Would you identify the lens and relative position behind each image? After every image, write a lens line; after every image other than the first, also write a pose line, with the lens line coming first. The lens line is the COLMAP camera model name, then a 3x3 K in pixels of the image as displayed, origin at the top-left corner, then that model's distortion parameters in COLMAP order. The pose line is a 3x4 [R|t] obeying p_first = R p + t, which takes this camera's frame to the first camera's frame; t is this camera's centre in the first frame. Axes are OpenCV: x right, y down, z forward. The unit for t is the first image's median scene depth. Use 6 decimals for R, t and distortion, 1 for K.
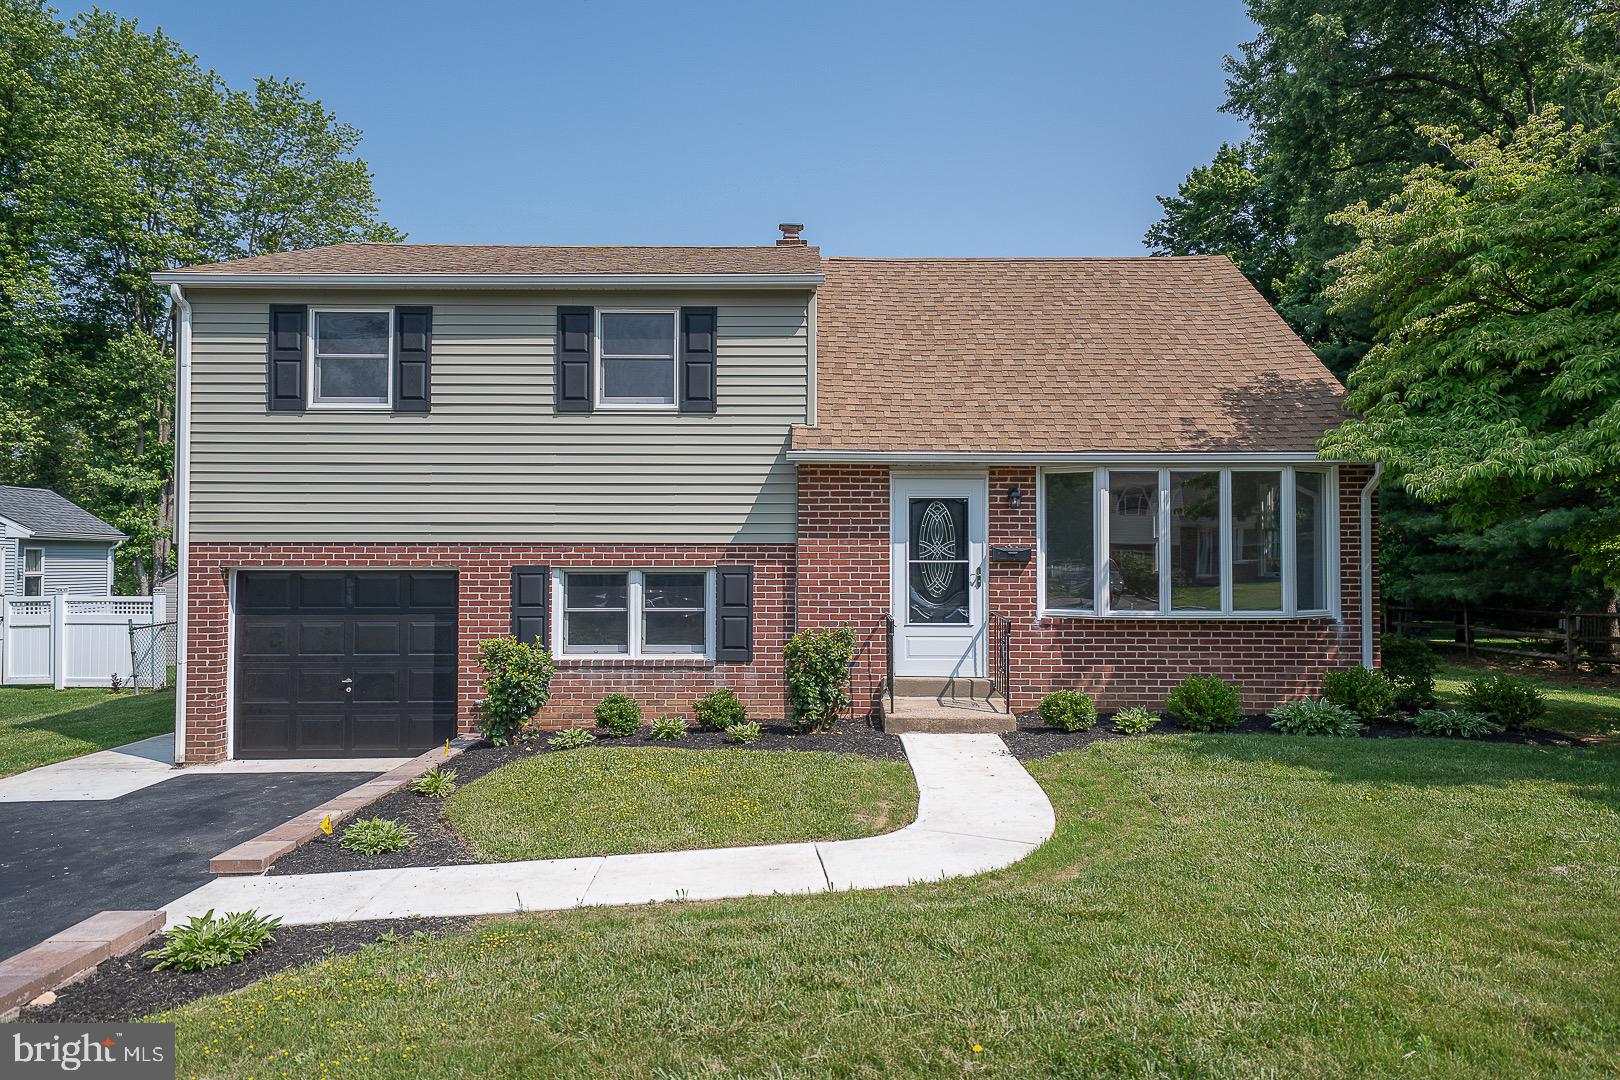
lens RADIAL K [[791.5, 0, 833.1], [0, 791.5, 549.5], [0, 0, 1]] dist [0.013038, -0.002034]
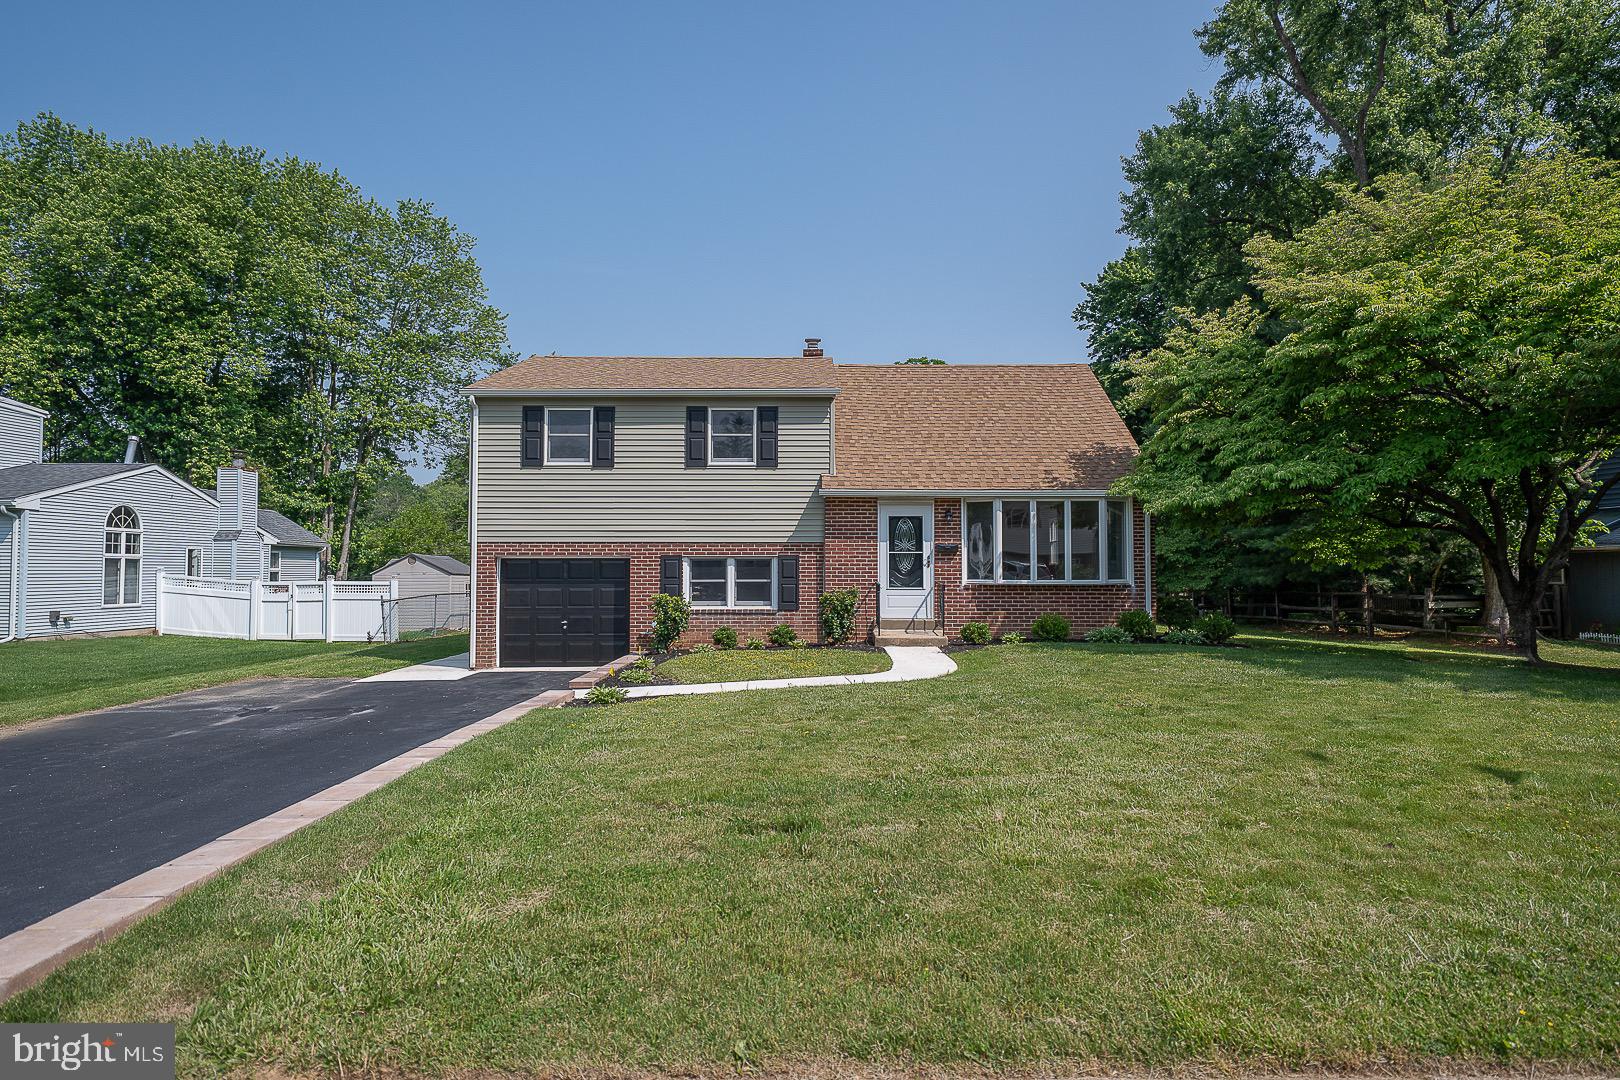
lens RADIAL K [[791.5, 0, 821.6], [0, 791.5, 560.0], [0, 0, 1]] dist [0.013038, -0.002034]
pose [[0.999982, -0.001069, 0.005981, -0.061535], [0.001118, 0.999966, -0.008138, 0.045247], [-0.005972, 0.008145, 0.999949, -0.735055]]
